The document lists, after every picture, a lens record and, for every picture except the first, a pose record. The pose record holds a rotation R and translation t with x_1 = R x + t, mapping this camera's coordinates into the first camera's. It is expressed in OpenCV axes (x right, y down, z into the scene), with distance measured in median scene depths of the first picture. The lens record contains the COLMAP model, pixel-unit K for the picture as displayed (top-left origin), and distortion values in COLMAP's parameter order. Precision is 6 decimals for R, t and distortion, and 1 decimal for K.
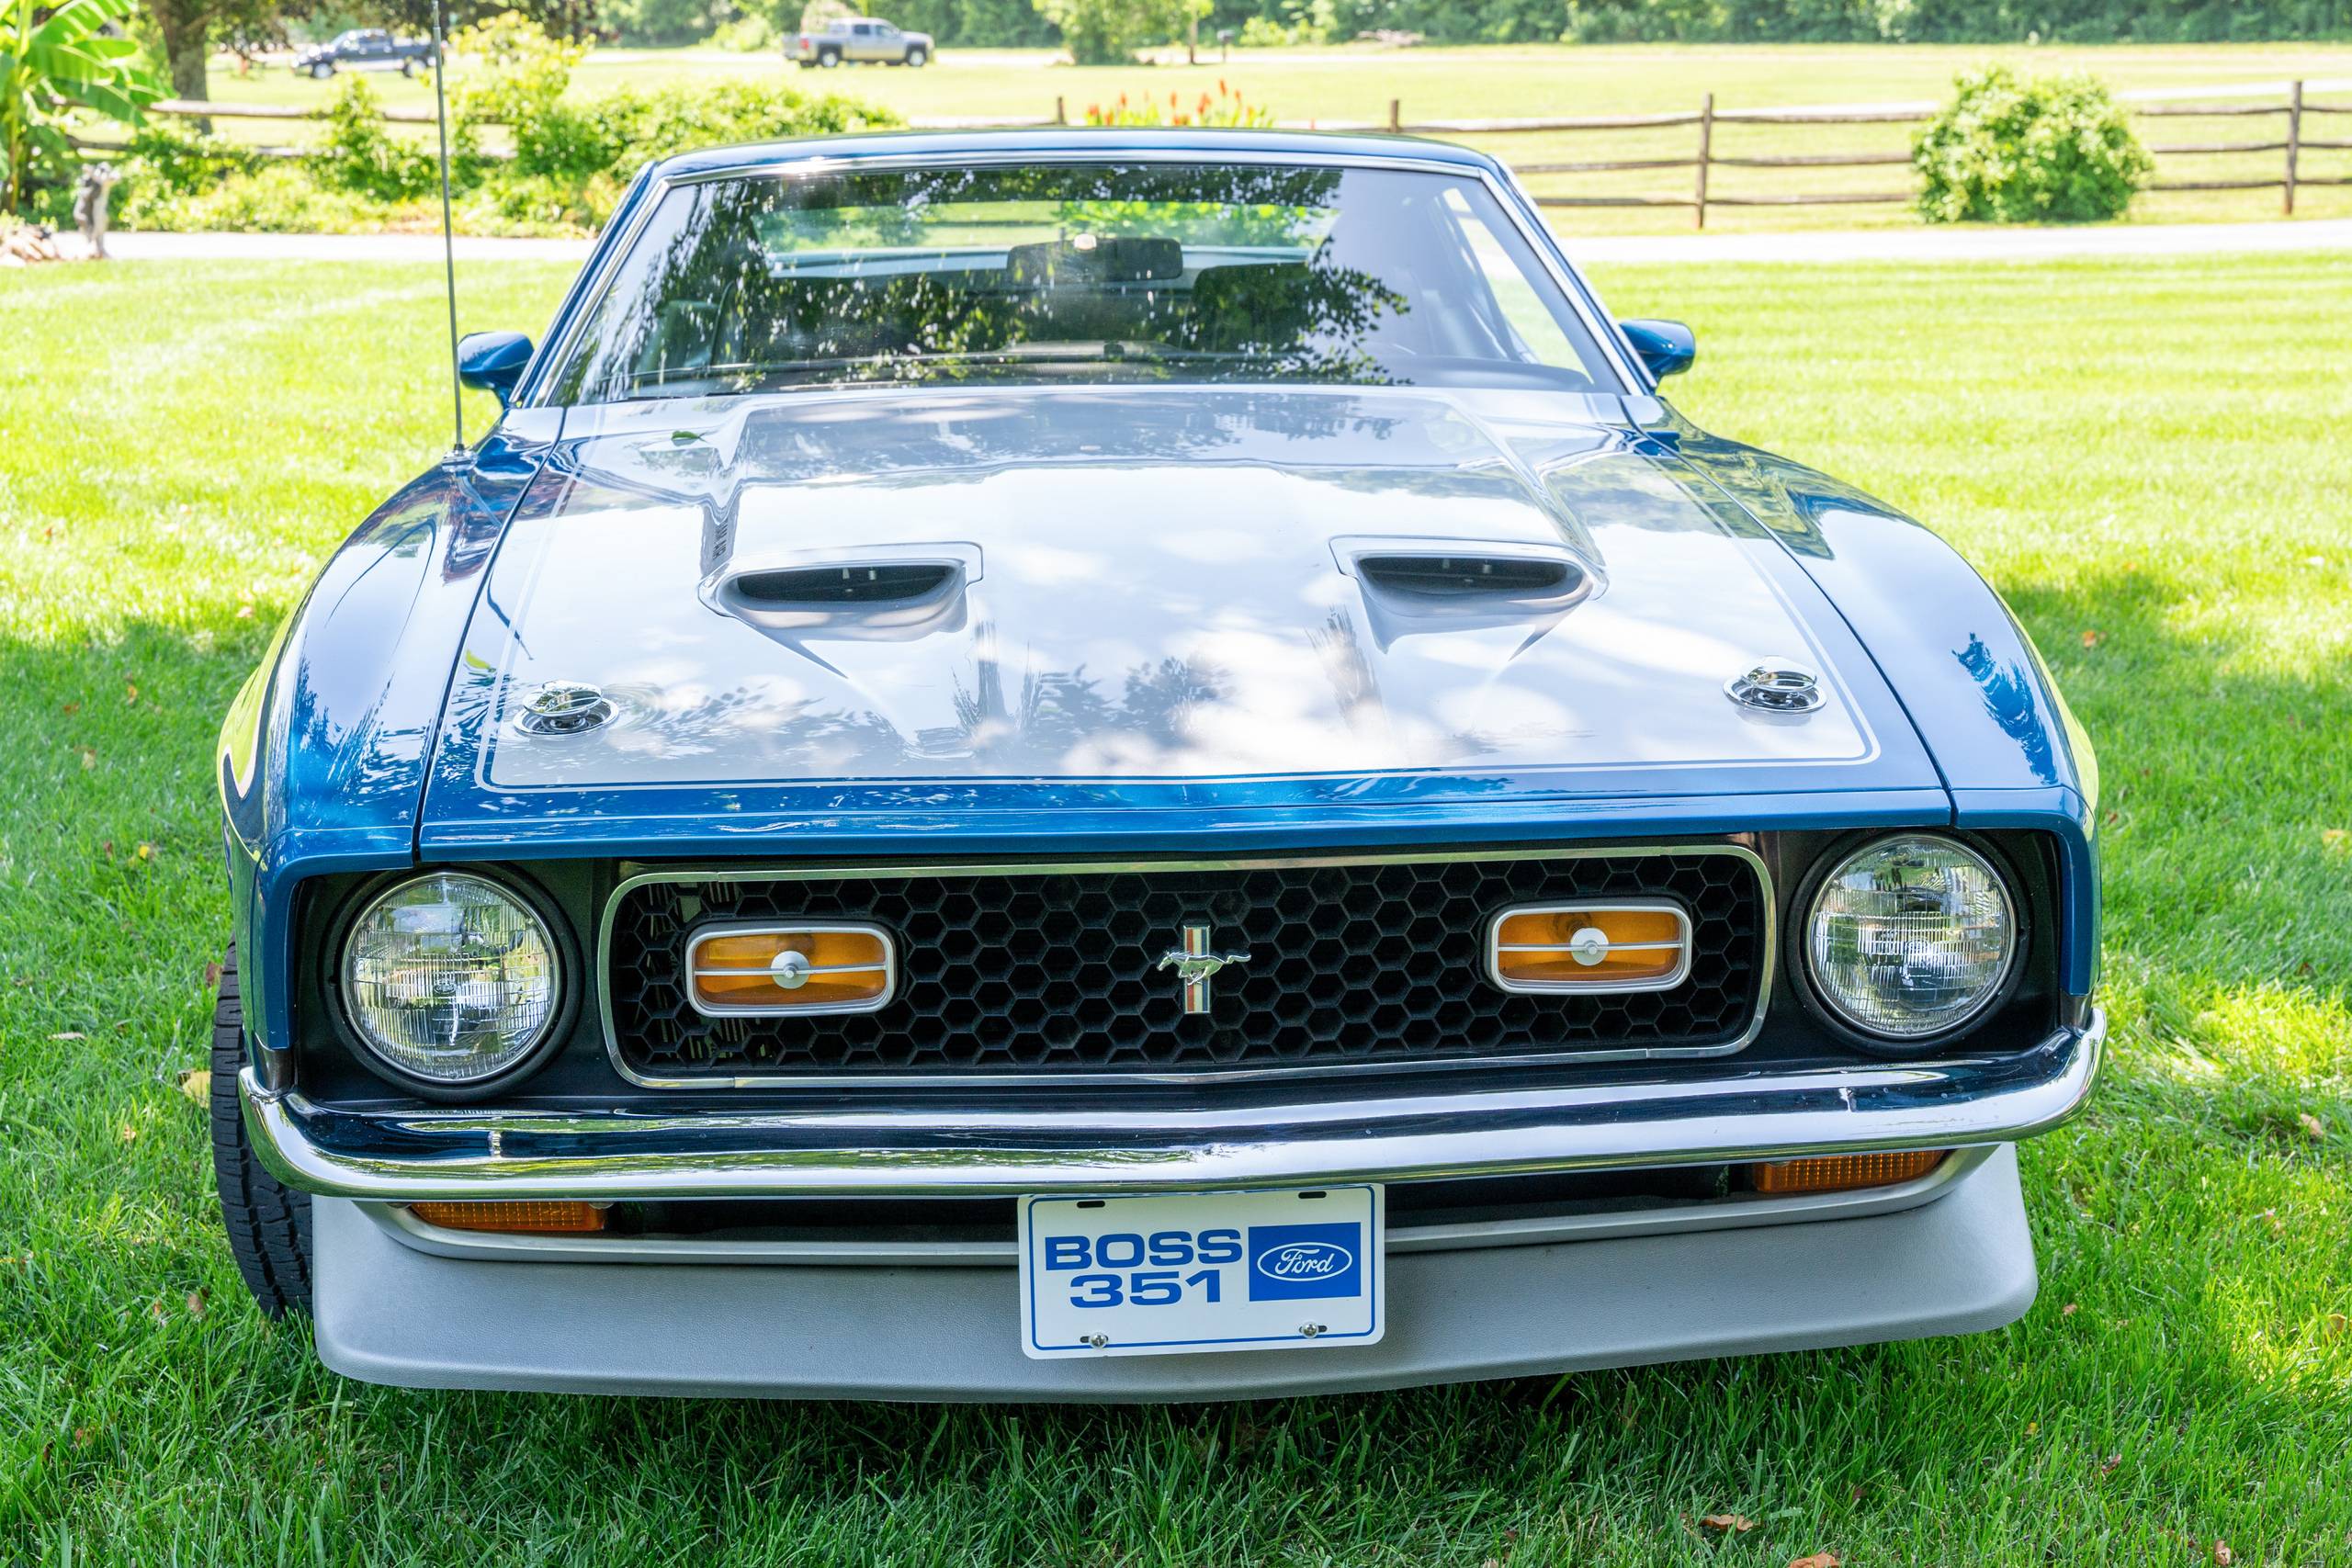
lens RADIAL K [[3249.4, 0, 1167.6], [0, 3249.4, 858.3], [0, 0, 1]] dist [-0.020348, 0.000000]
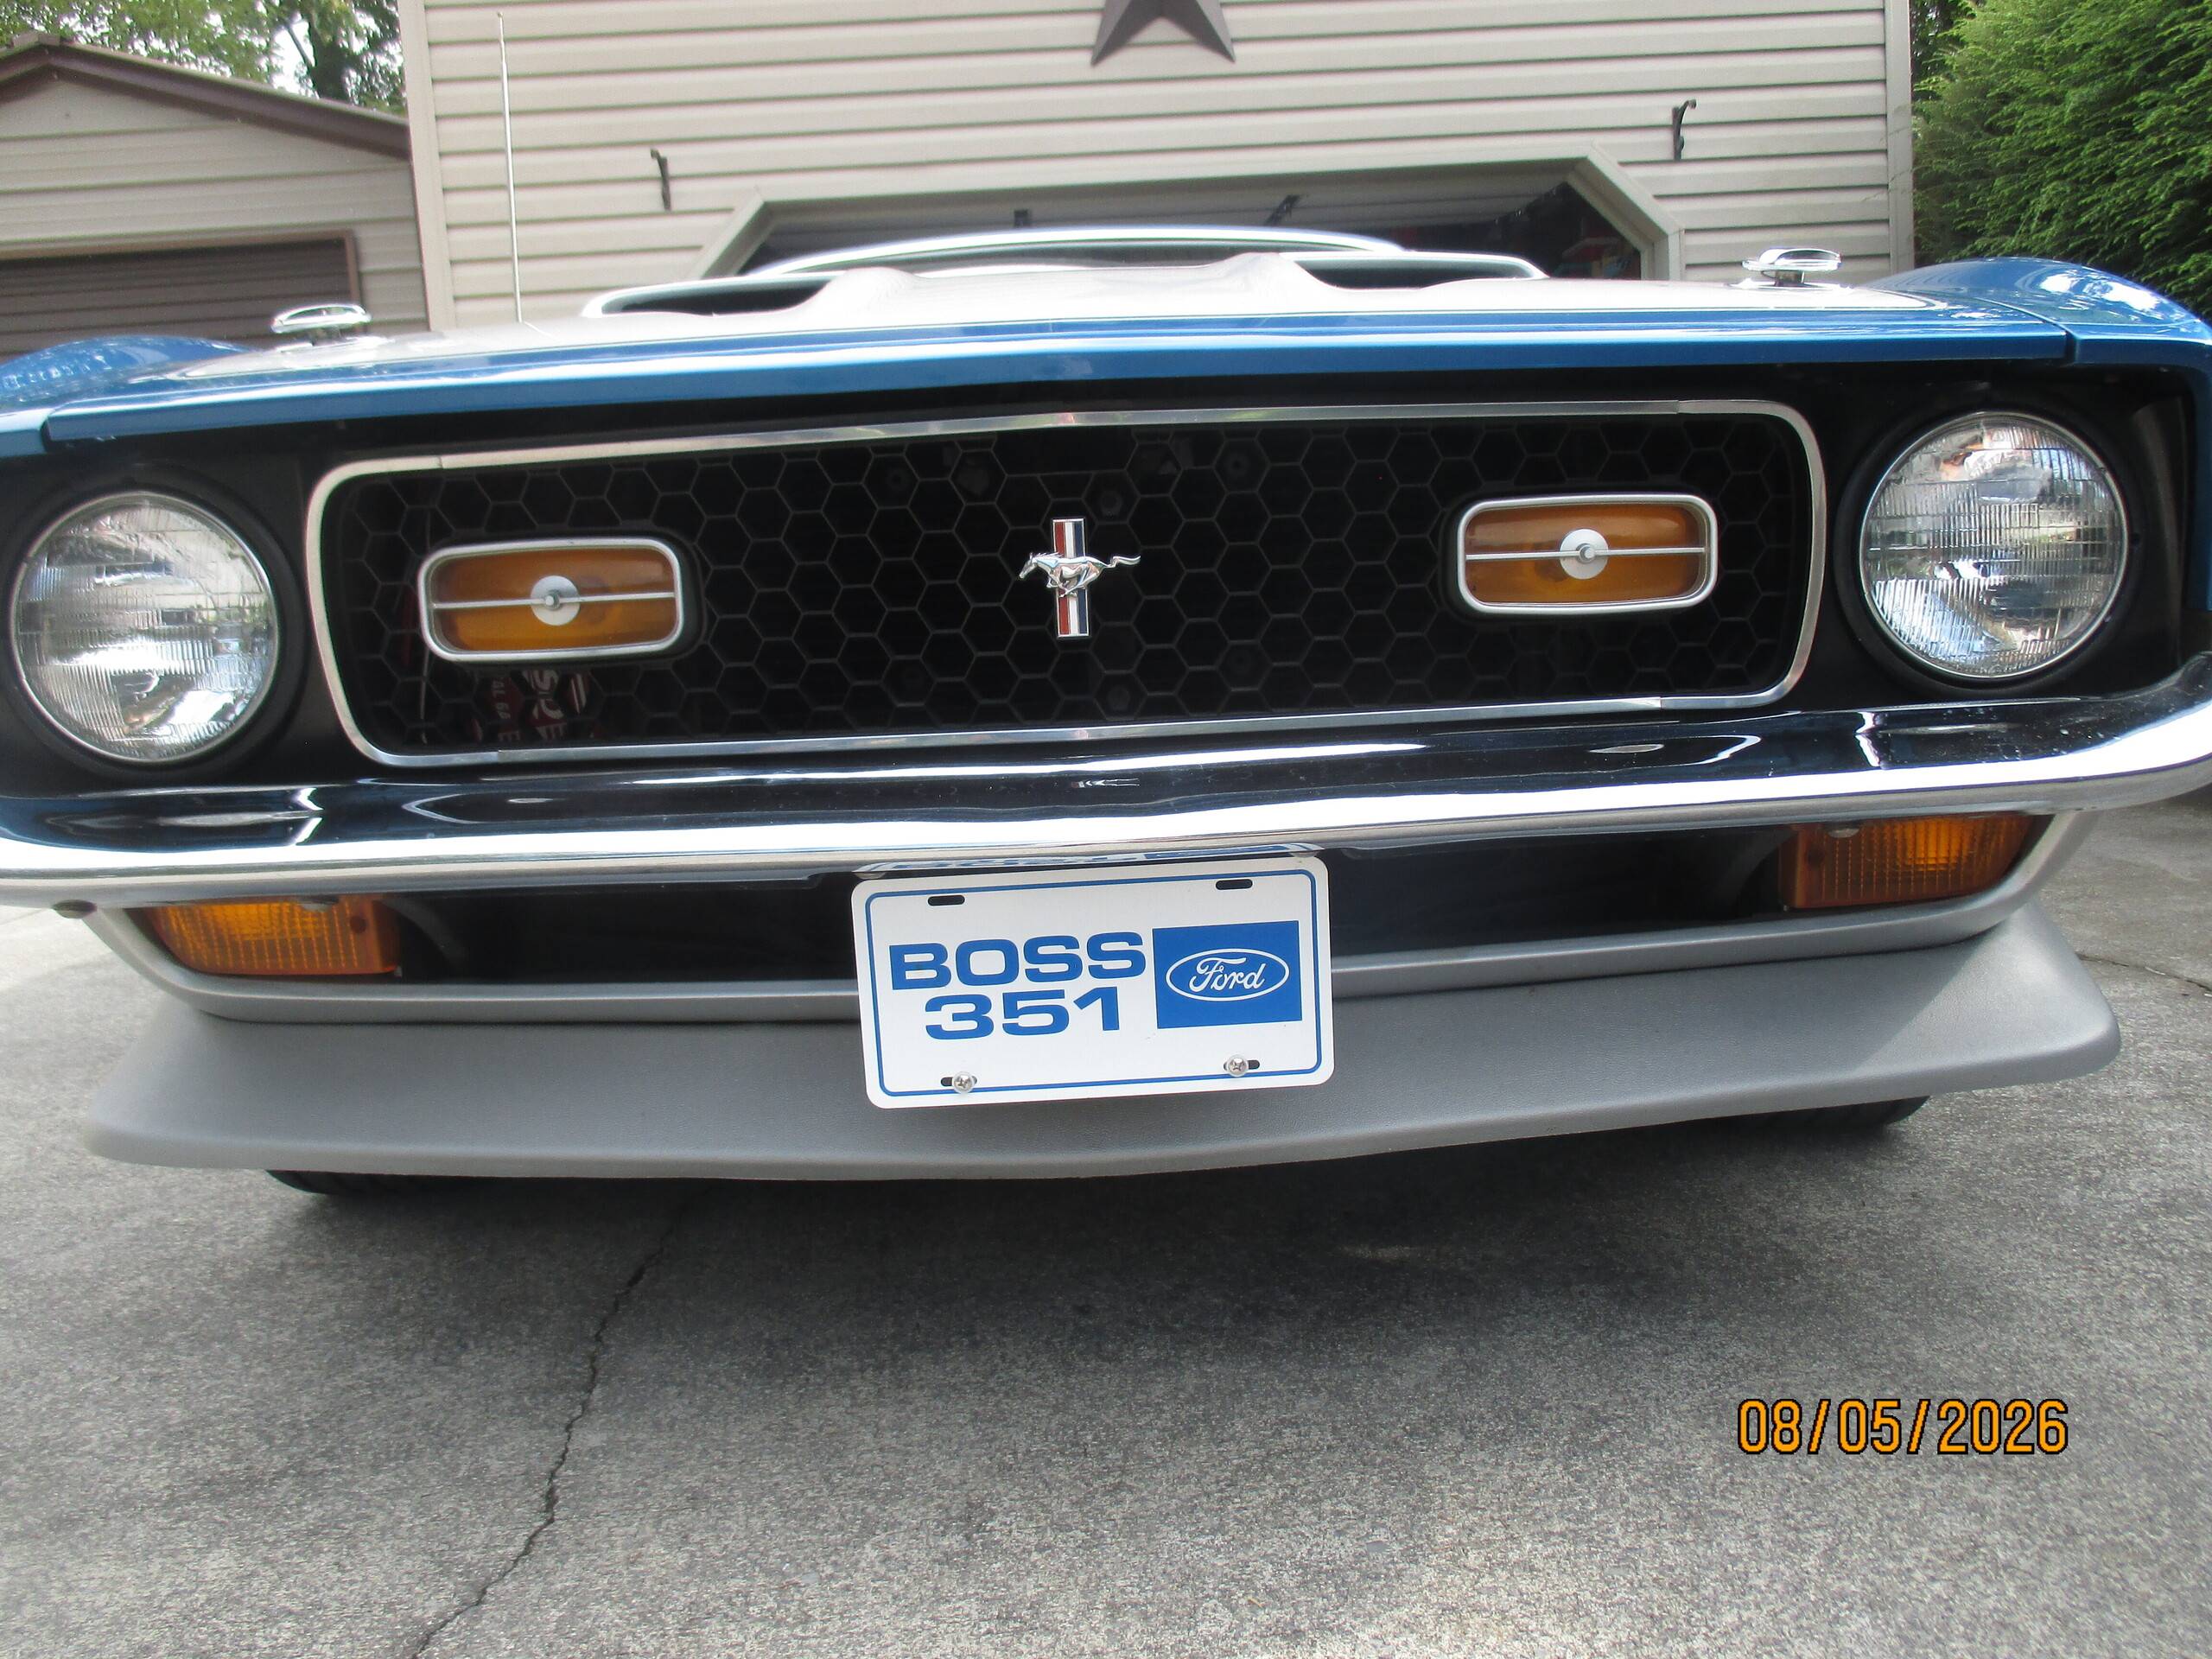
lens RADIAL K [[1750.3, 0, 1117.2], [0, 1750.3, 841.9], [0, 0, 1]] dist [-0.024014, 0.001861]
pose [[0.997866, -0.024950, -0.060333, 0.042111], [0.019010, 0.995093, -0.097098, 0.133067], [0.062460, 0.095744, 0.993444, 0.584222]]
